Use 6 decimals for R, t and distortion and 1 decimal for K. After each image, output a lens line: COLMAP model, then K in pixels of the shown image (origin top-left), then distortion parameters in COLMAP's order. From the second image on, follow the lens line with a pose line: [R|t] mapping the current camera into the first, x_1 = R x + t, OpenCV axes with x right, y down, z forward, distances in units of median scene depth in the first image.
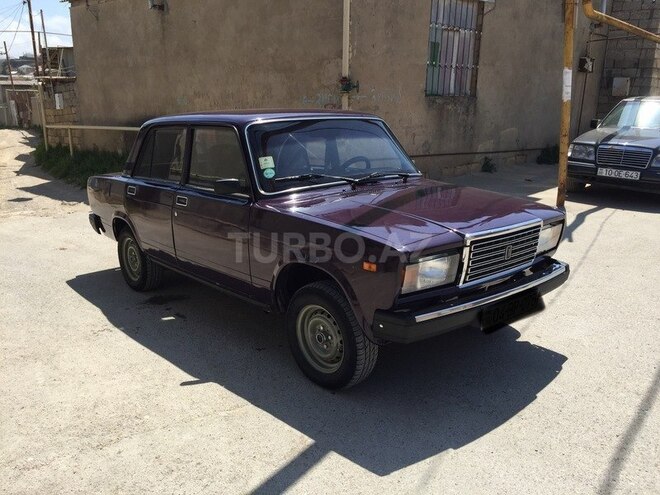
lens RADIAL K [[571.7, 0, 328.6], [0, 571.7, 247.4], [0, 0, 1]] dist [0.059348, -0.073485]
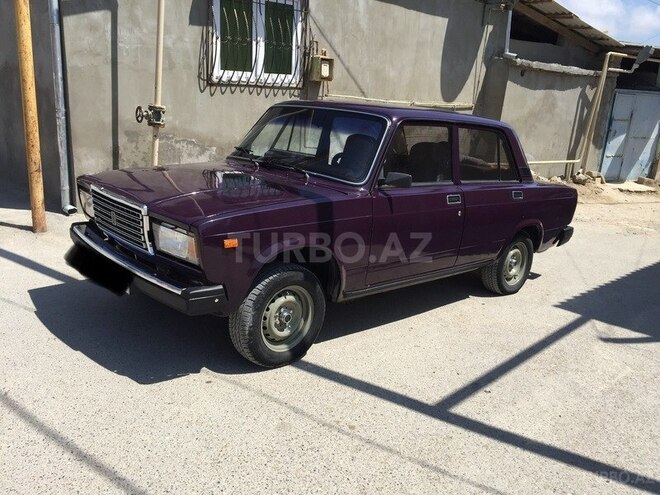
lens RADIAL K [[571.7, 0, 328.8], [0, 571.7, 247.9], [0, 0, 1]] dist [0.059348, -0.073485]
pose [[0.012402, 0.257208, -0.966276, 1.008598], [-0.310380, 0.919608, 0.240802, -0.238112], [0.950532, 0.296926, 0.091237, 0.963894]]
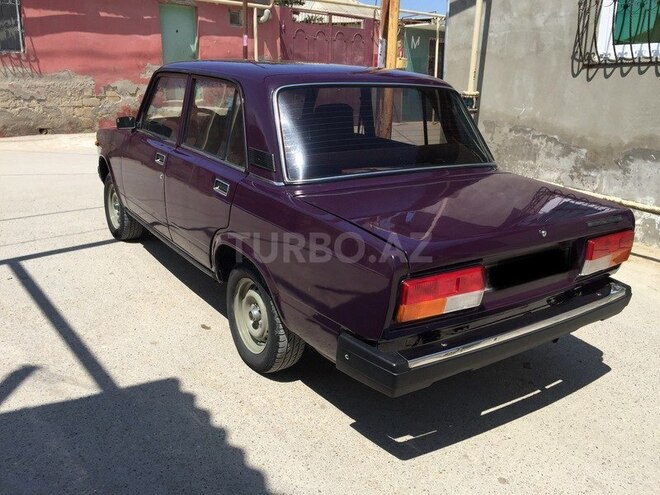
lens RADIAL K [[571.7, 0, 327.2], [0, 571.7, 247.3], [0, 0, 1]] dist [0.059348, -0.073485]
pose [[-0.987603, -0.067399, 0.141765, -0.308135], [0.012853, 0.865371, 0.500967, -0.456909], [-0.156444, 0.496579, -0.853777, 1.984082]]
